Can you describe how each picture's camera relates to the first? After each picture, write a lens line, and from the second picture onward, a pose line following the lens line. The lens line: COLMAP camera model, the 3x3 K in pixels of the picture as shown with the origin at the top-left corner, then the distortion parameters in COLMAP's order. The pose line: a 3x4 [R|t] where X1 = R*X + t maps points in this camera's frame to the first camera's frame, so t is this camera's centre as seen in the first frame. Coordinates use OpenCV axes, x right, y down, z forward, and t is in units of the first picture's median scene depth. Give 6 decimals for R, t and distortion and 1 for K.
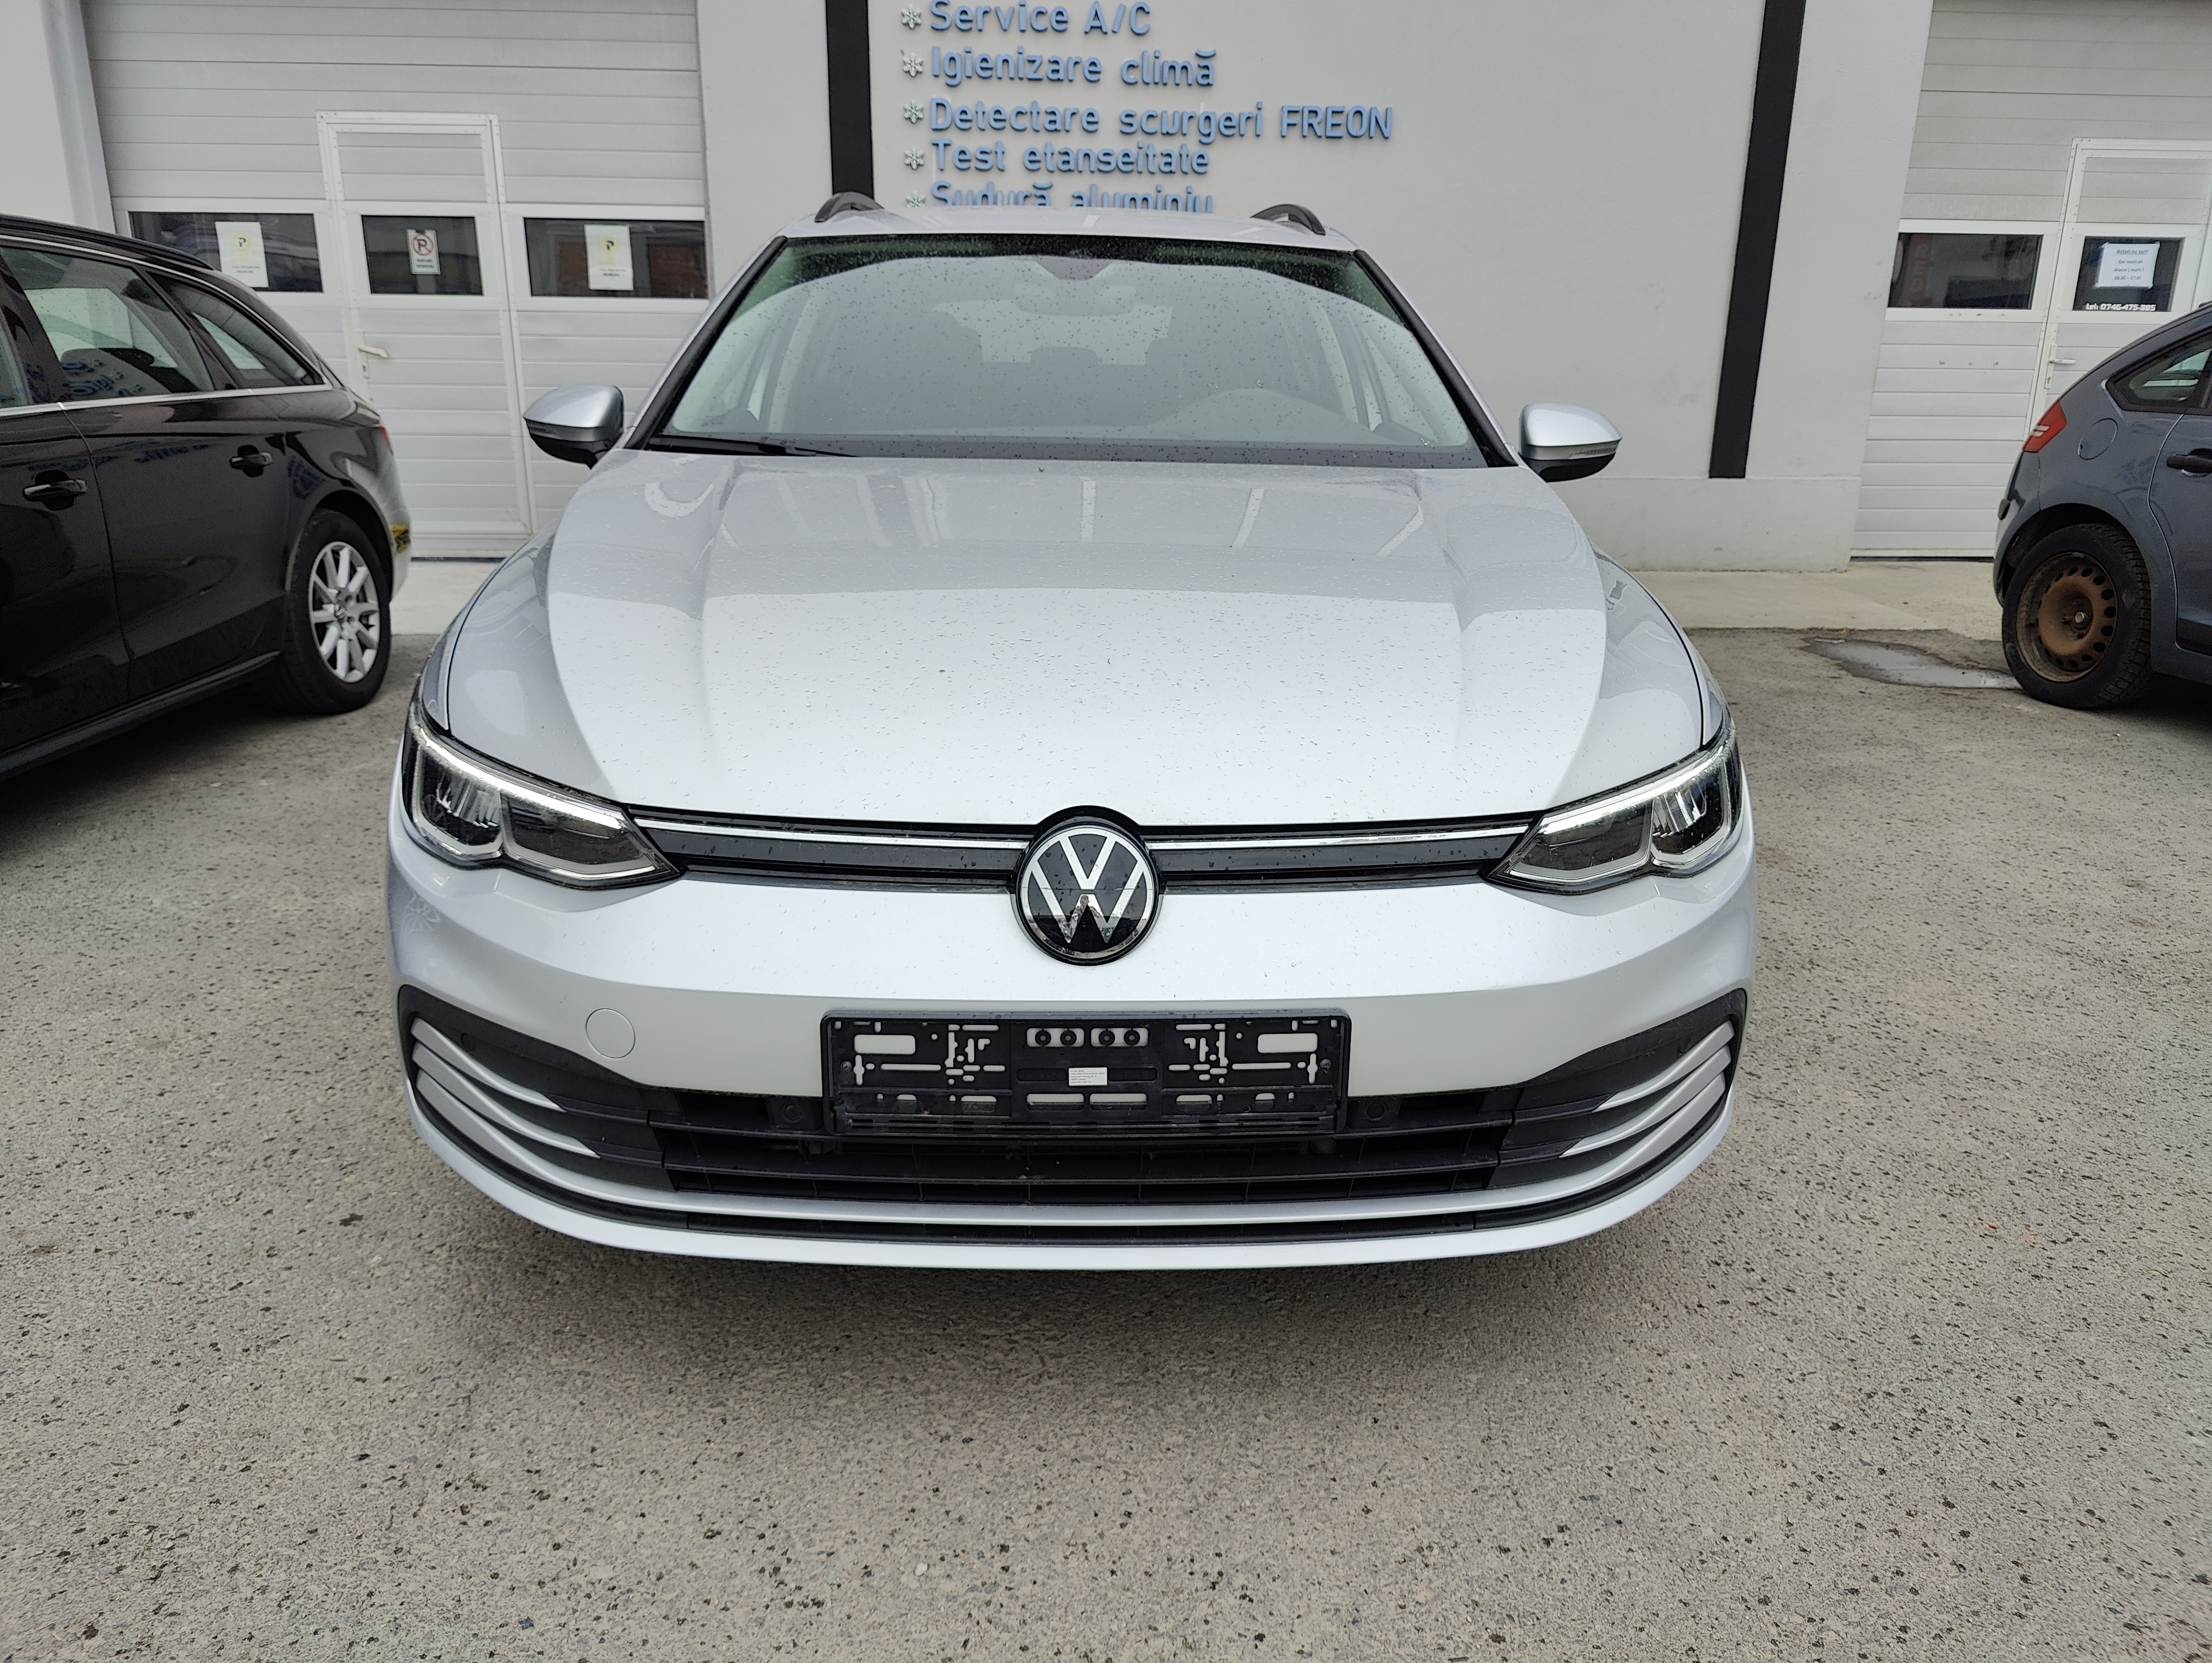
lens RADIAL K [[1552.2, 0, 1106.0], [0, 1552.2, 831.5], [0, 0, 1]] dist [0.060983, -0.067595]
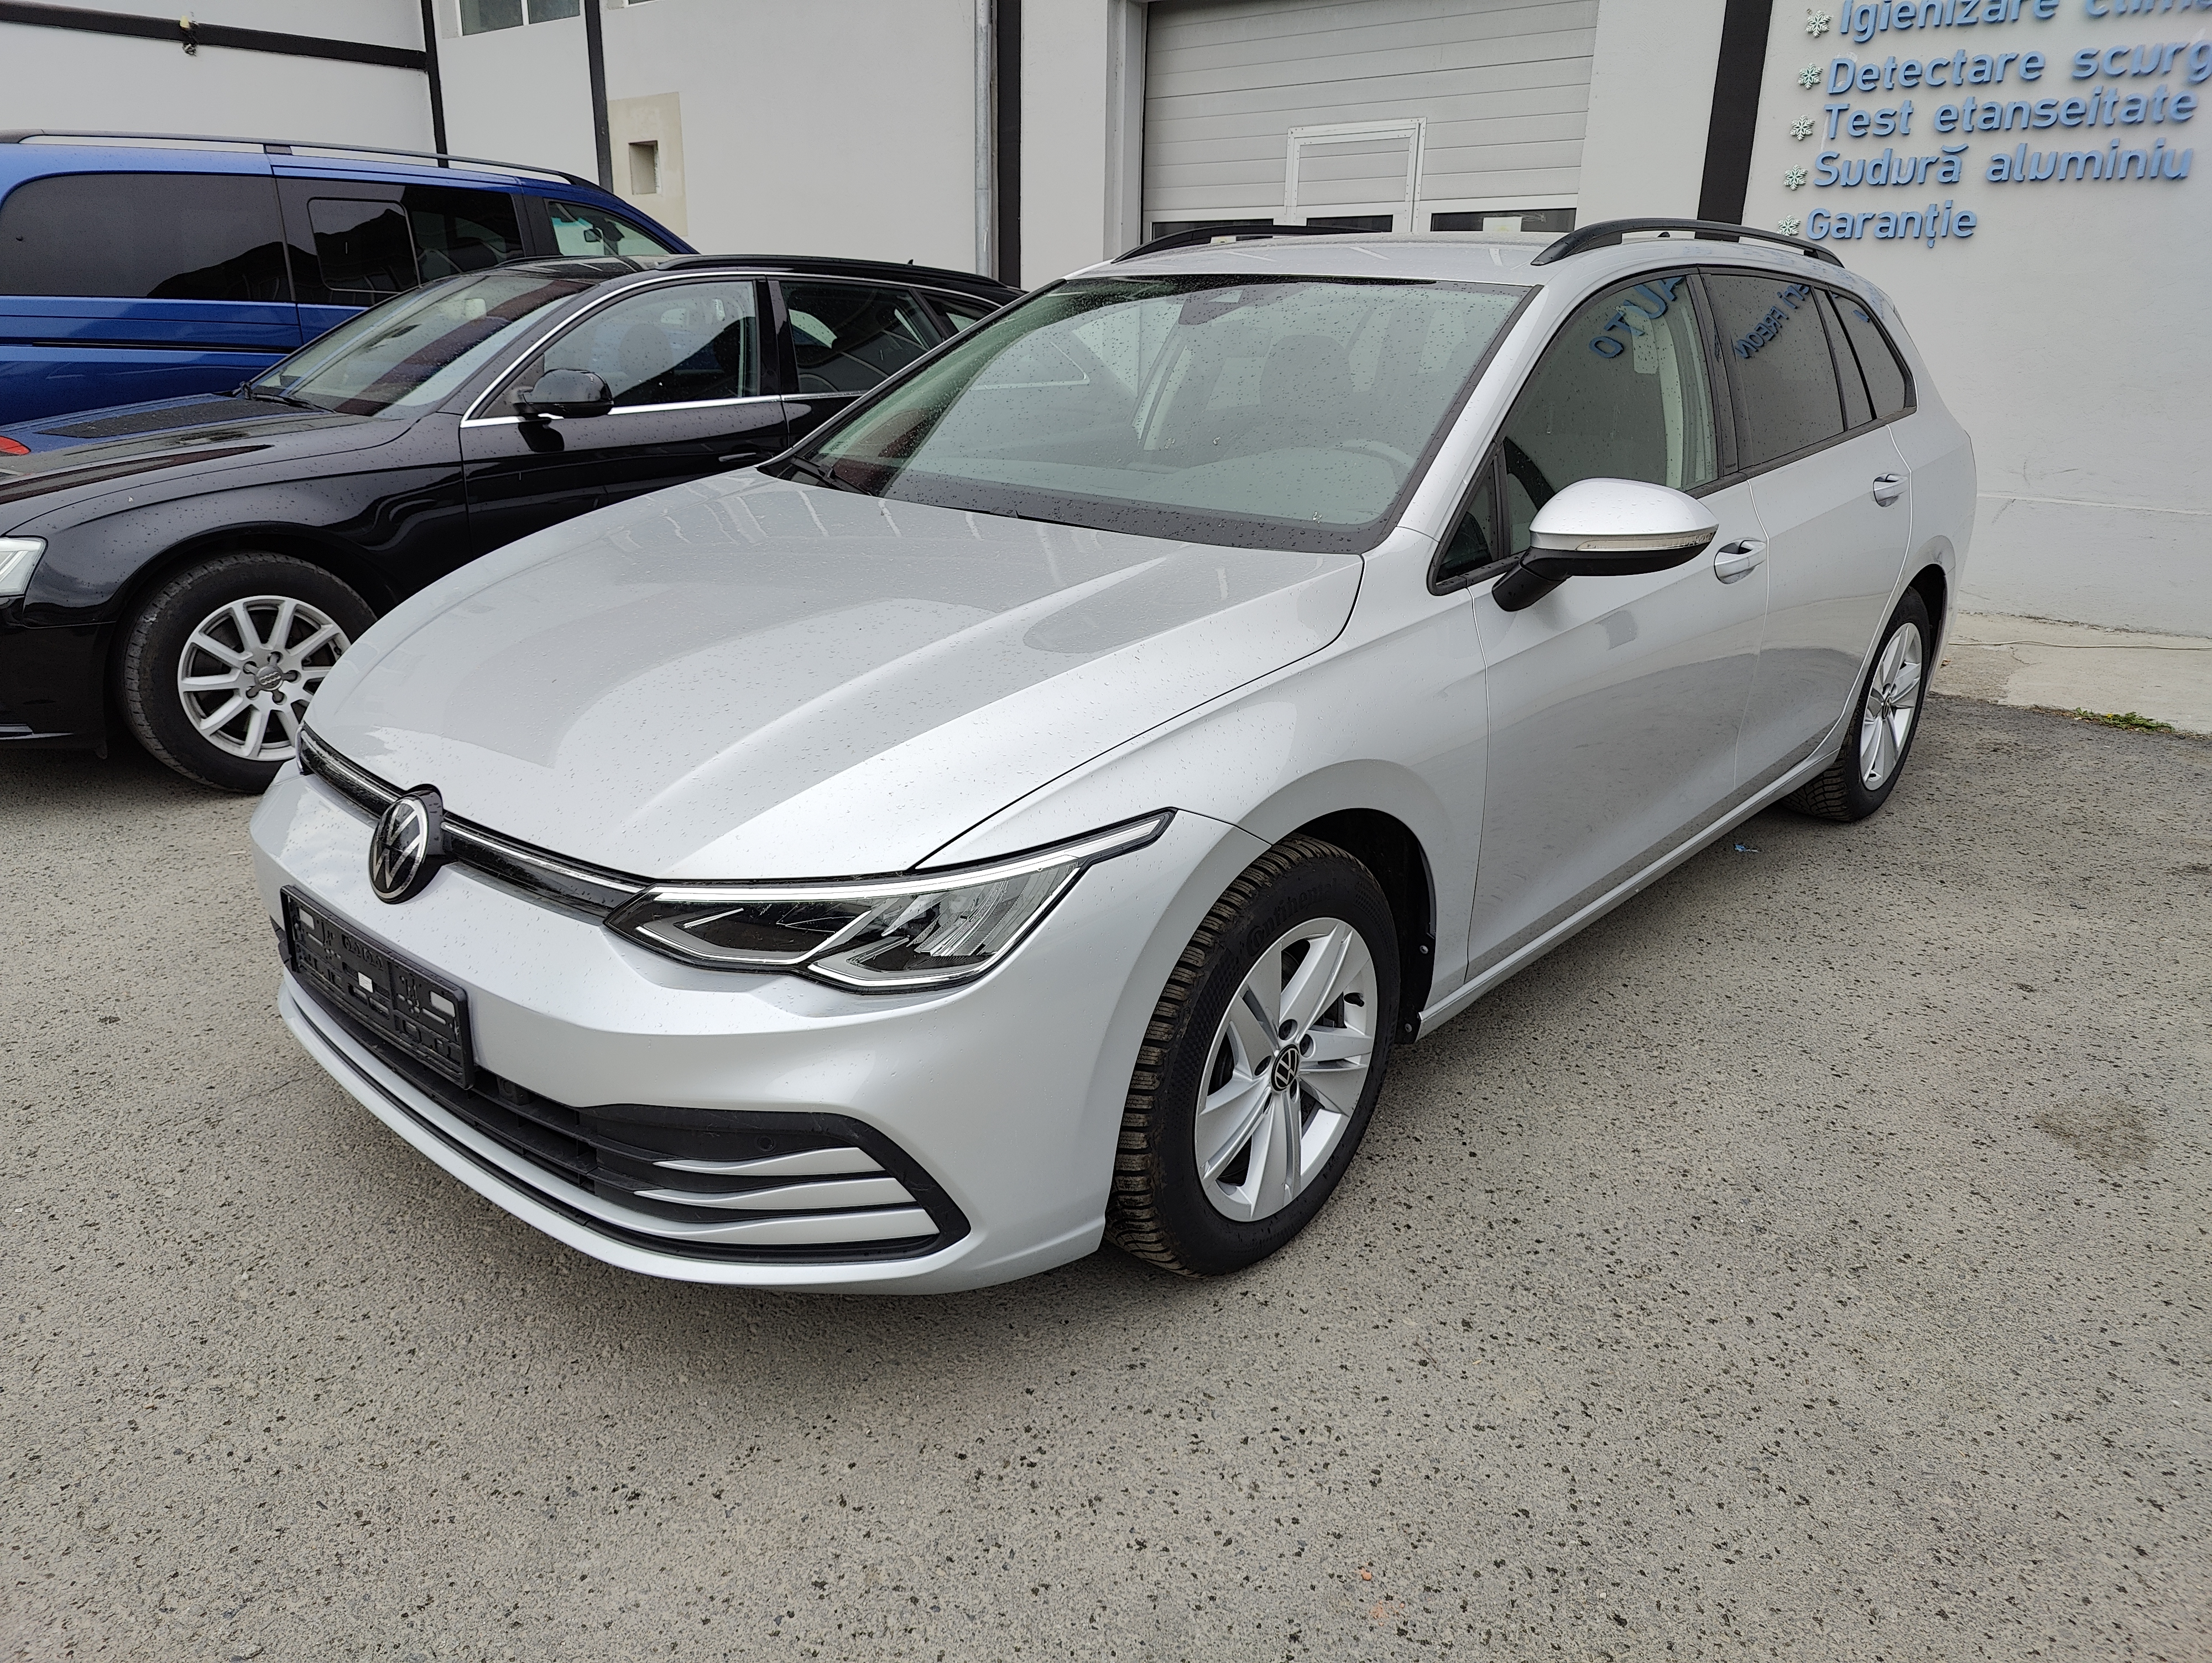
lens RADIAL K [[1552.2, 0, 1106.0], [0, 1552.2, 831.5], [0, 0, 1]] dist [0.060983, -0.067595]
pose [[0.715481, 0.225359, -0.661287, 0.275152], [-0.209273, 0.972215, 0.104896, -0.050719], [0.666553, 0.063339, 0.742762, 0.094210]]
